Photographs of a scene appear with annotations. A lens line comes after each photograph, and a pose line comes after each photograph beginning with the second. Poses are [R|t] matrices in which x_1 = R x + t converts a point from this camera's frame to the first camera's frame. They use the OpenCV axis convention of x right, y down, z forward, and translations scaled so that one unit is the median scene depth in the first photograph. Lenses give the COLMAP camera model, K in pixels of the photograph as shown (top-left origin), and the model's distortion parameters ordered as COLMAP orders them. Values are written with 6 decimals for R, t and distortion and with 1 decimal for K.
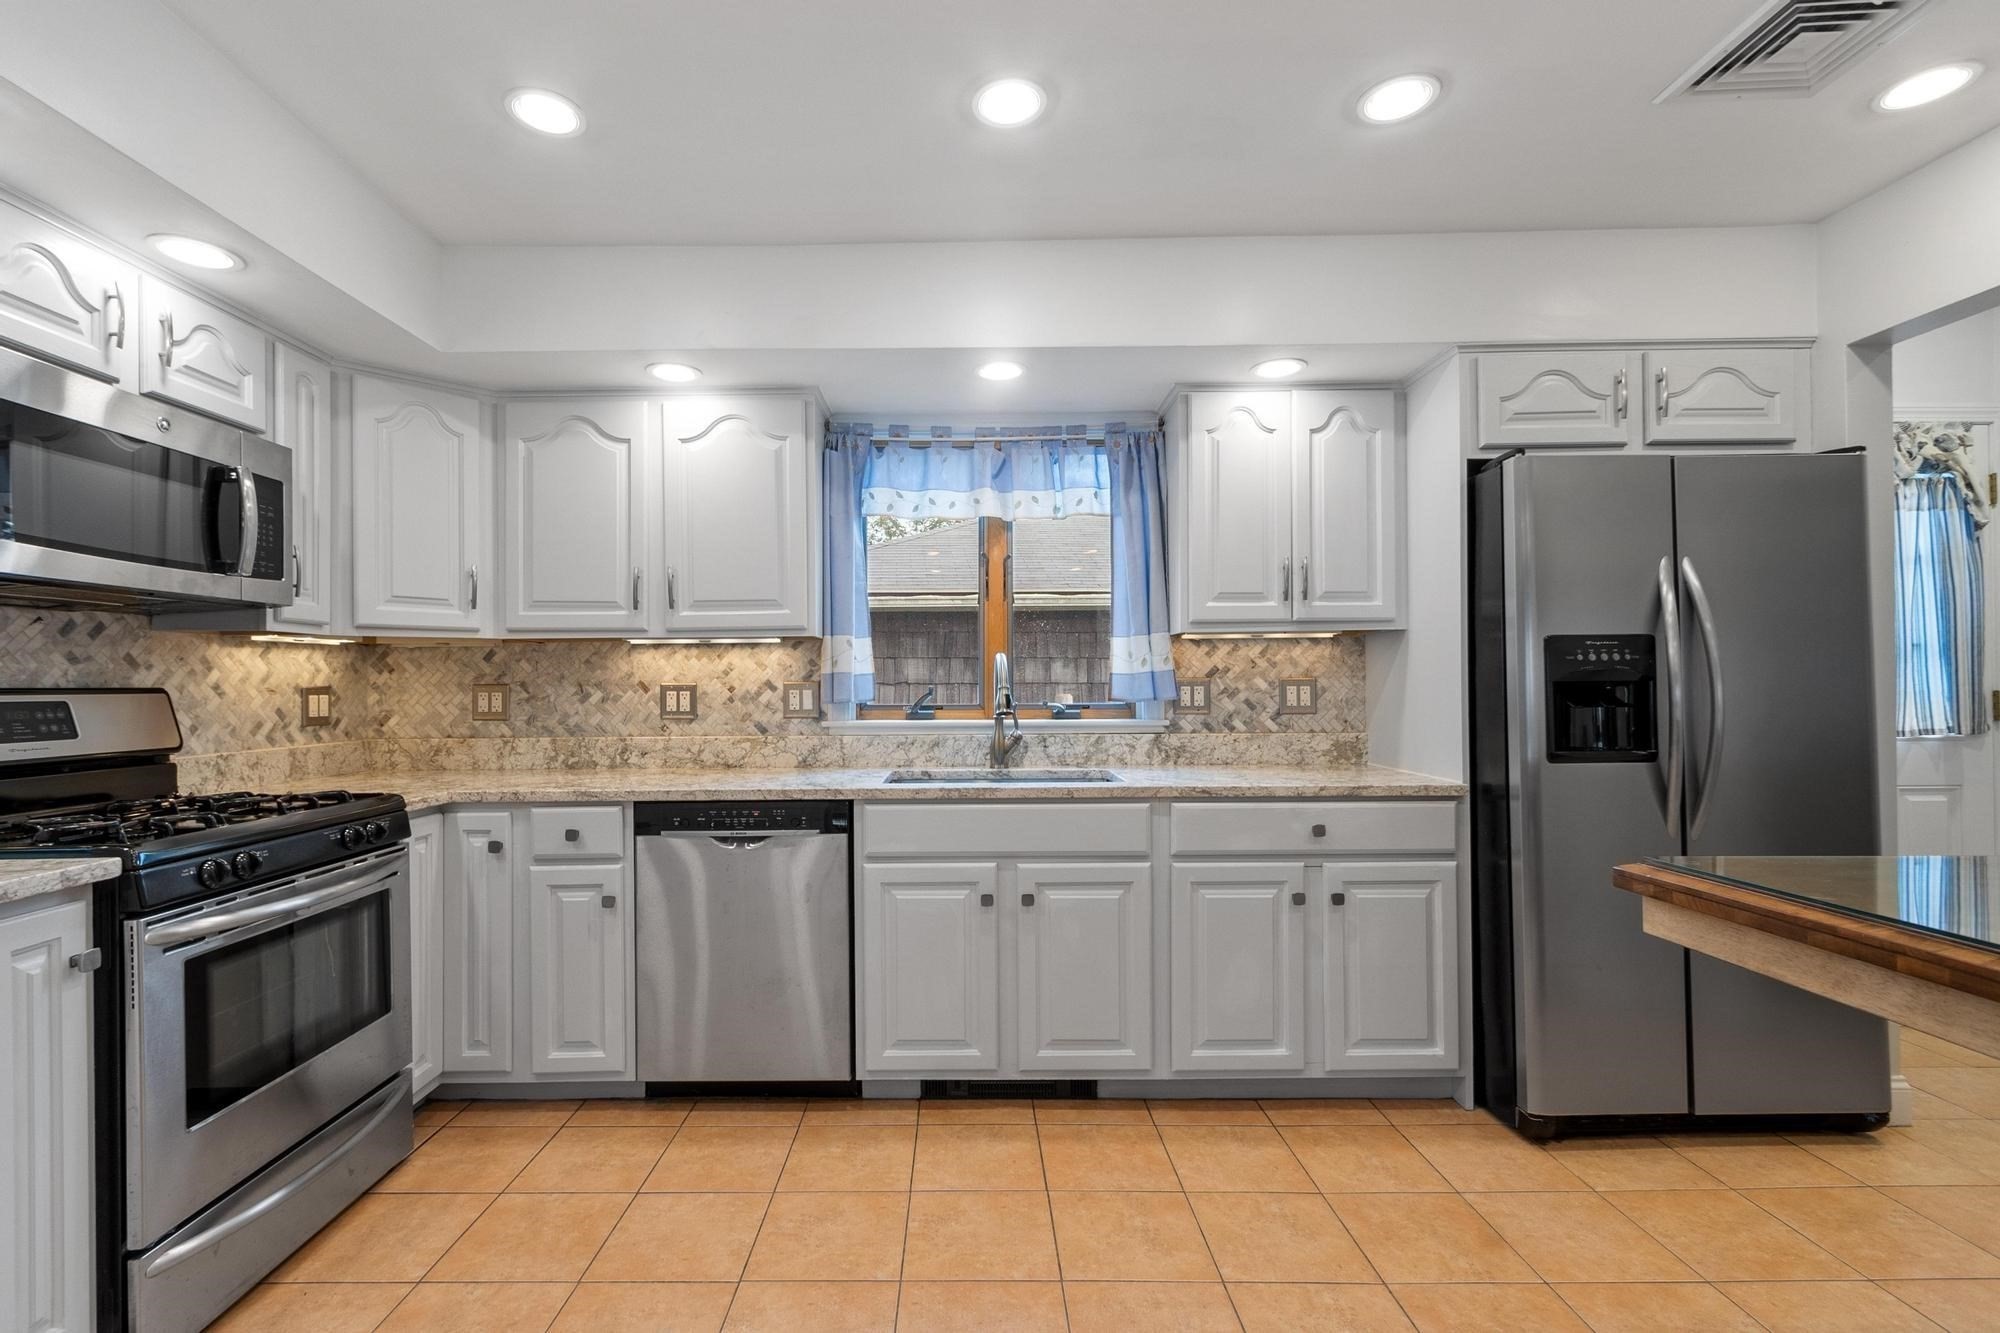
lens RADIAL K [[860.3, 0, 995.9], [0, 860.3, 658.6], [0, 0, 1]] dist [0.000436, -0.000048]
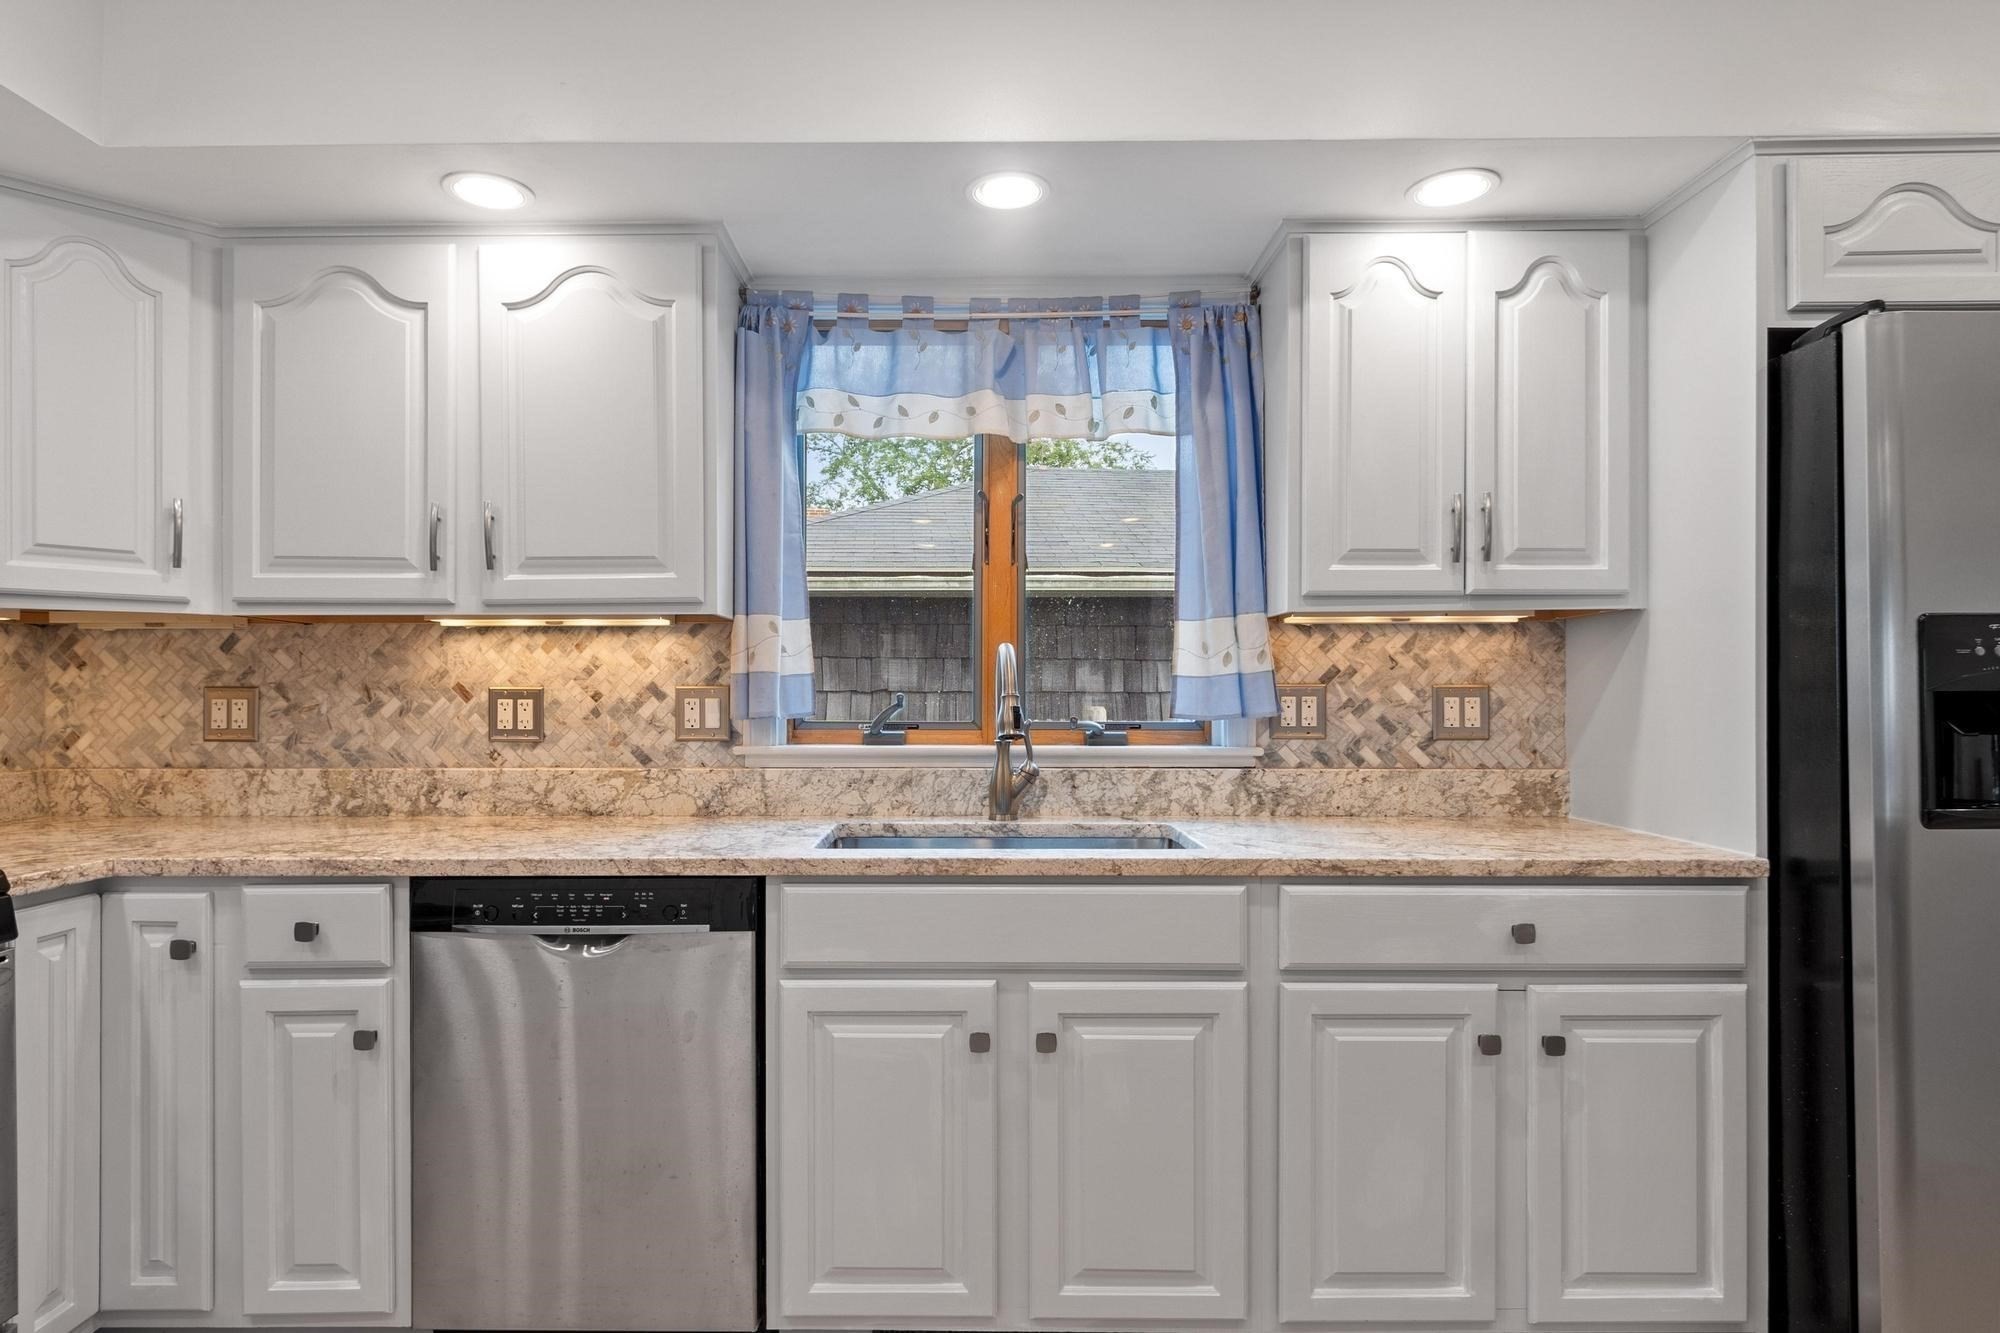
lens RADIAL K [[1093.7, 0, 988.9], [0, 1093.7, 677.3], [0, 0, 1]] dist [0.002288, -0.000338]
pose [[0.999876, 0.005990, -0.014587, 0.004993], [-0.005766, 0.999866, 0.015338, 0.007200], [0.014676, -0.015252, 0.999776, 0.190039]]
